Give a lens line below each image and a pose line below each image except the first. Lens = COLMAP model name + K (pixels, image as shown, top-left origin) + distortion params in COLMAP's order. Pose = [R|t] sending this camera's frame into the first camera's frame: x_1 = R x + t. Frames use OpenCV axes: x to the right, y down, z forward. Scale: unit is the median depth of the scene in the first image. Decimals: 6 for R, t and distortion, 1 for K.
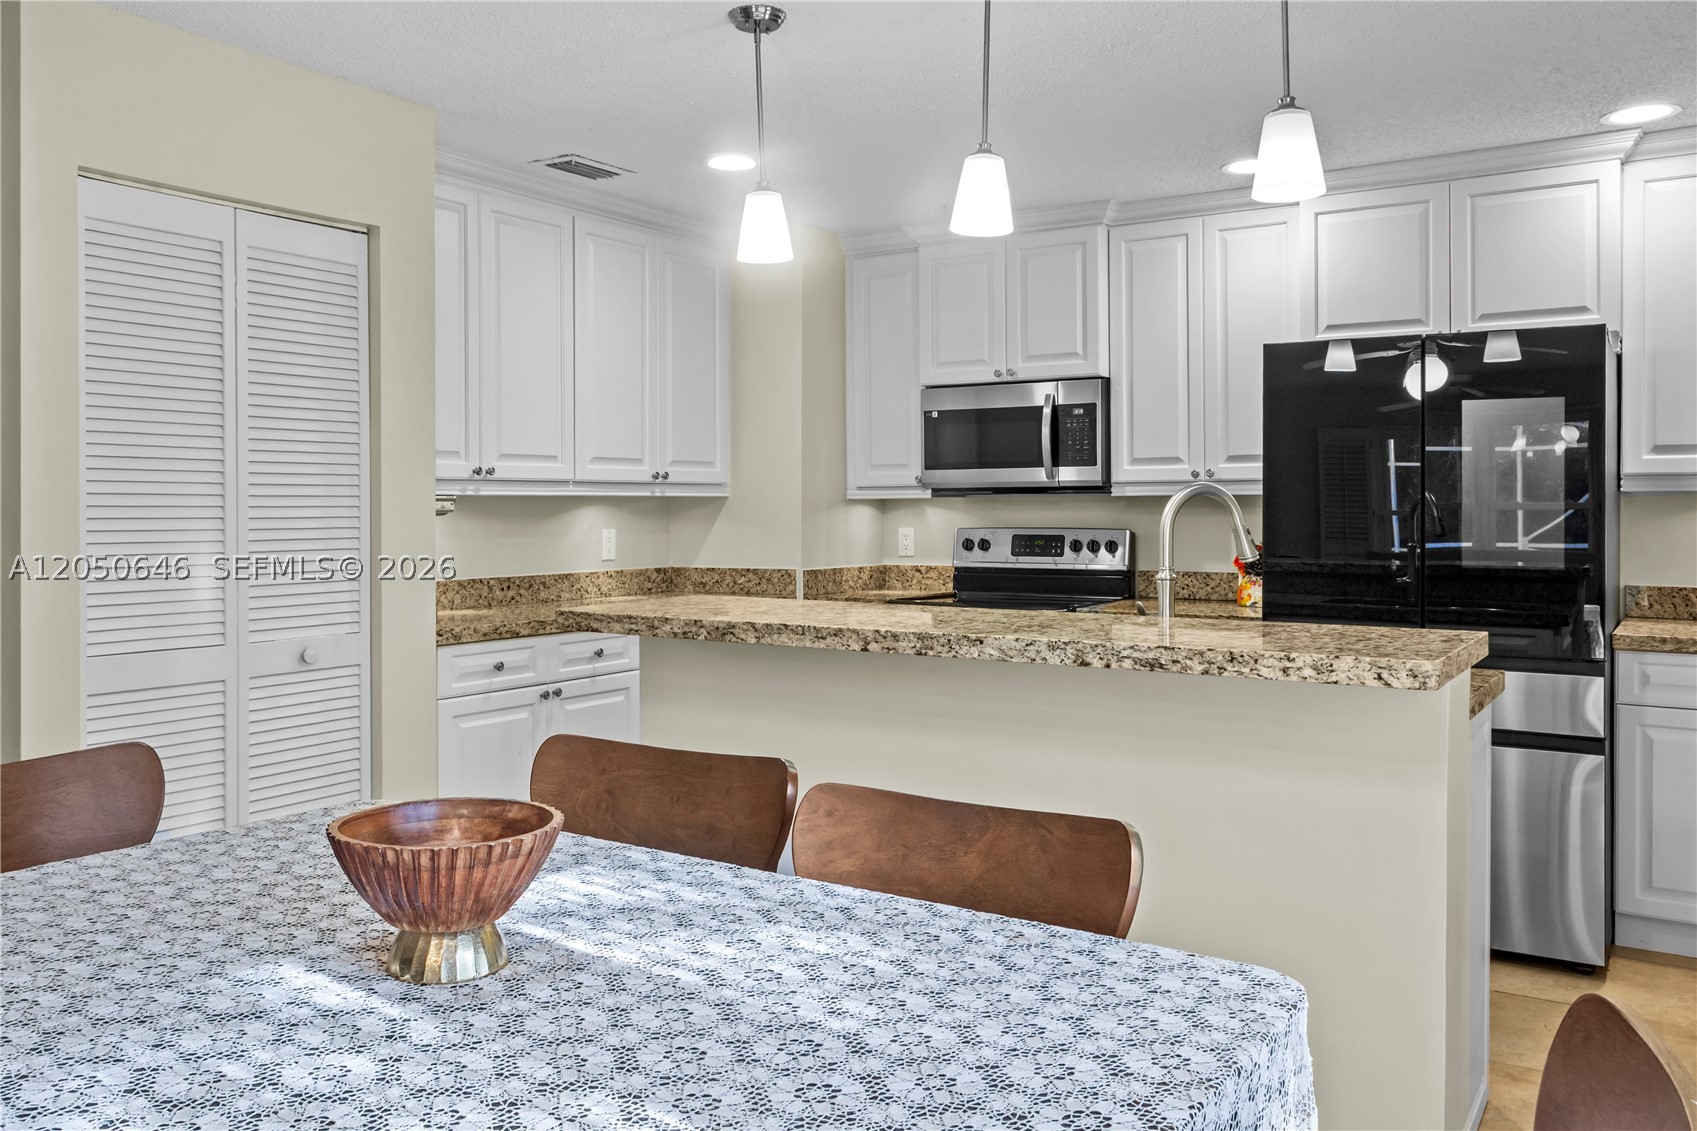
lens RADIAL K [[1372.3, 0, 846.7], [0, 1372.3, 507.7], [0, 0, 1]] dist [-0.006327, -0.000415]
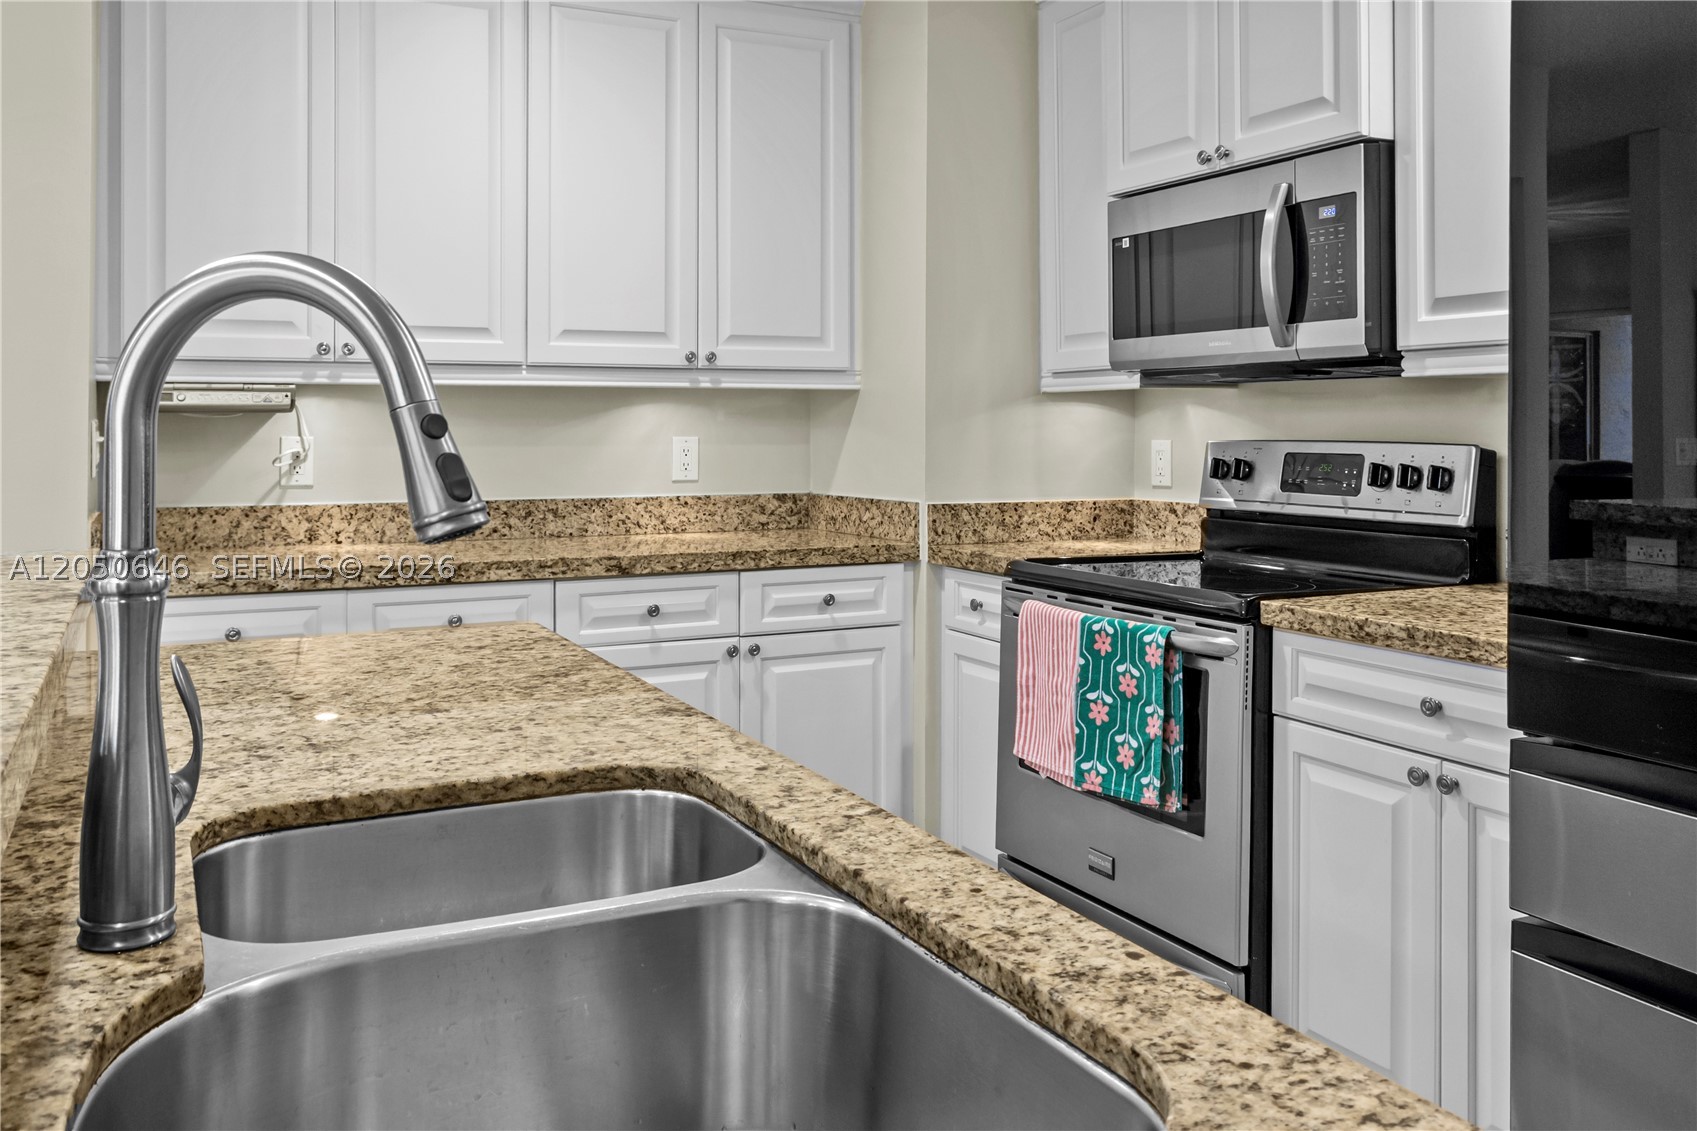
lens RADIAL K [[1402.4, 0, 841.8], [0, 1402.4, 416.1], [0, 0, 1]] dist [-0.001730, 0.000167]
pose [[0.851624, 0.000728, -0.524153, 0.279984], [-0.003778, 0.999982, -0.004751, 0.008604], [0.524140, 0.006027, 0.851611, 0.446603]]
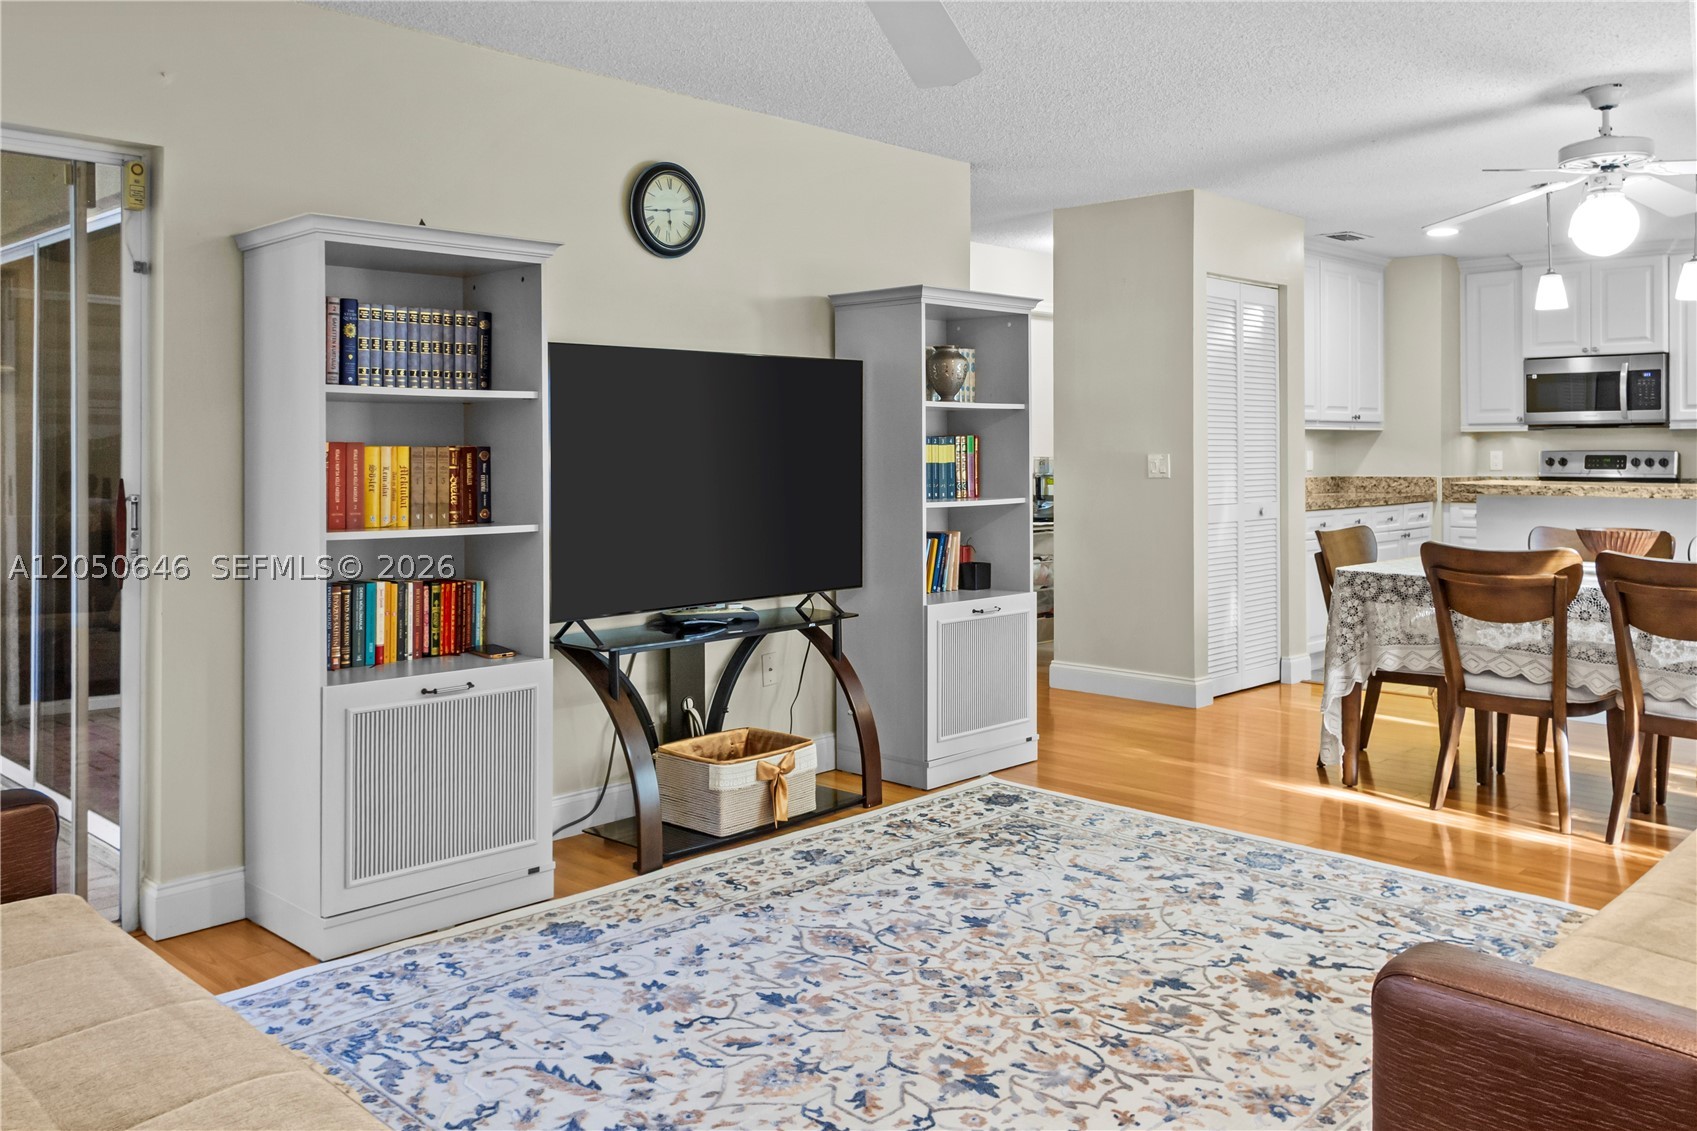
lens RADIAL K [[1362.7, 0, 845.9], [0, 1362.7, 453.7], [0, 0, 1]] dist [-0.002128, 0.004545]
pose [[0.977817, 0.001542, -0.209454, -0.380528], [-0.000715, 0.999992, 0.004027, 0.013234], [0.209459, -0.003788, 0.977810, -0.671302]]
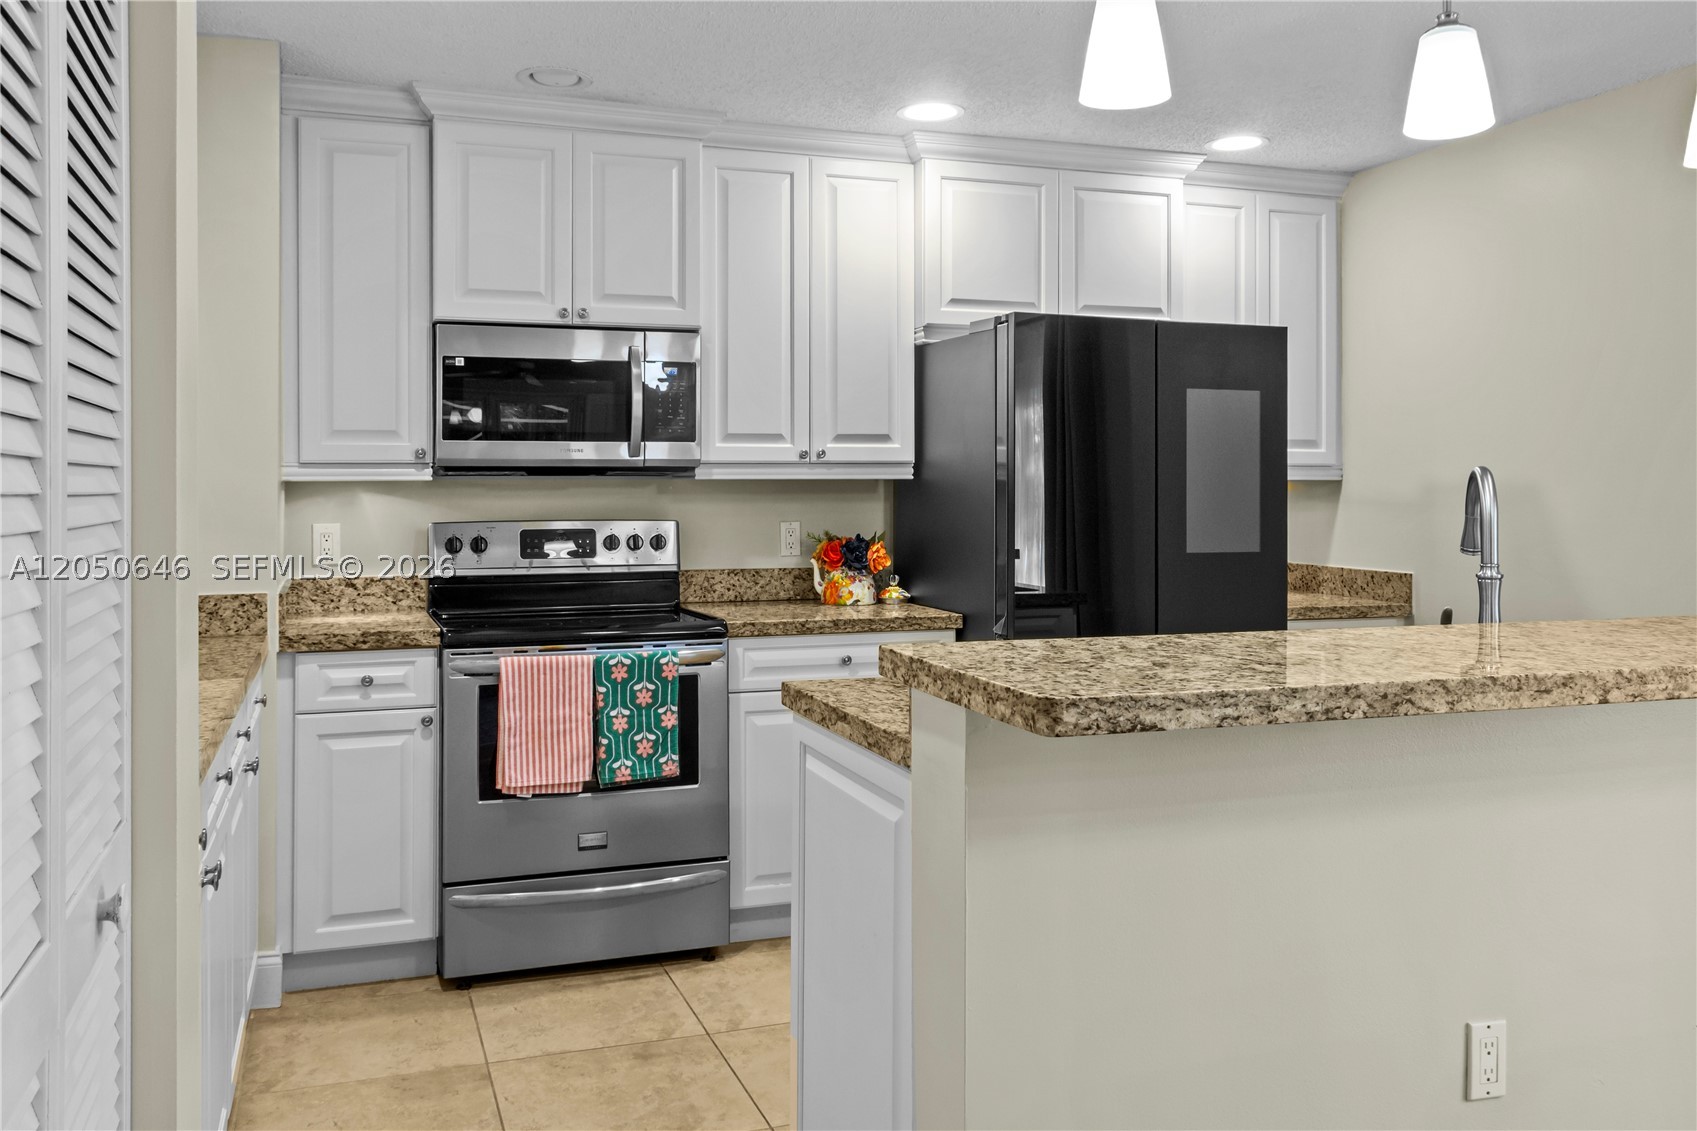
lens RADIAL K [[1374.6, 0, 844.3], [0, 1374.6, 477.3], [0, 0, 1]] dist [0.002406, 0.009403]
pose [[0.616644, 0.007714, 0.787204, -0.379247], [-0.000346, 0.999955, -0.009528, -0.002078], [-0.787242, 0.005603, 0.616619, 0.422005]]
